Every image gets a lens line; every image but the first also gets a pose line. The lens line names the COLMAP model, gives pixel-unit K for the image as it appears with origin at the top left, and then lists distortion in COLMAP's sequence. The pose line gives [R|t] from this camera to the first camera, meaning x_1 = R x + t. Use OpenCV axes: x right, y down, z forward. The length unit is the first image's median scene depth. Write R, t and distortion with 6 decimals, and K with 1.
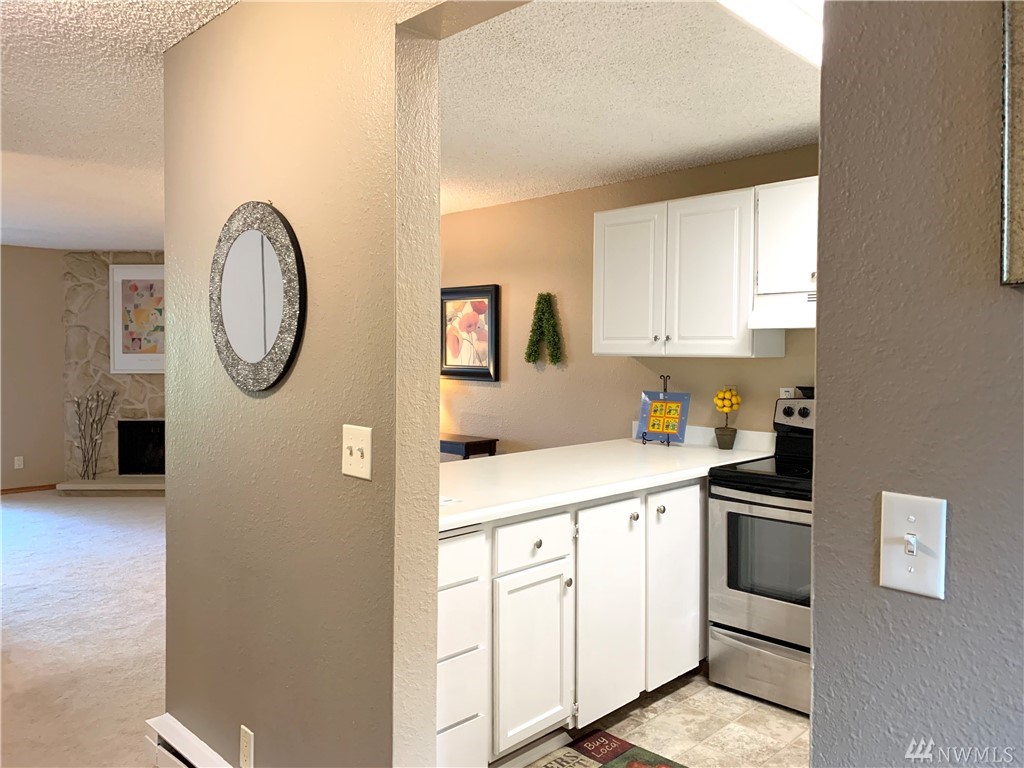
lens RADIAL K [[780.2, 0, 507.3], [0, 780.2, 378.7], [0, 0, 1]] dist [0.040054, -0.031959]
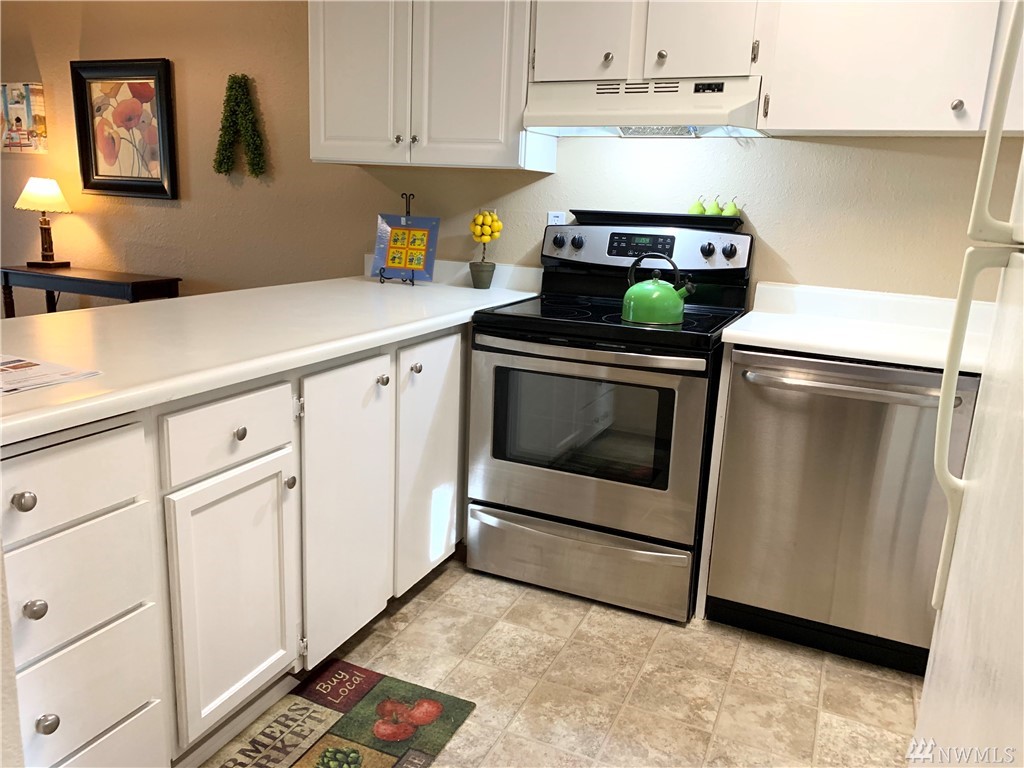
lens RADIAL K [[780.2, 0, 509.1], [0, 780.2, 373.8], [0, 0, 1]] dist [0.040054, -0.031959]
pose [[0.933473, -0.044118, 0.355924, 0.015043], [-0.023682, 0.982657, 0.183913, 0.032410], [-0.357865, -0.180106, 0.916239, 0.274607]]
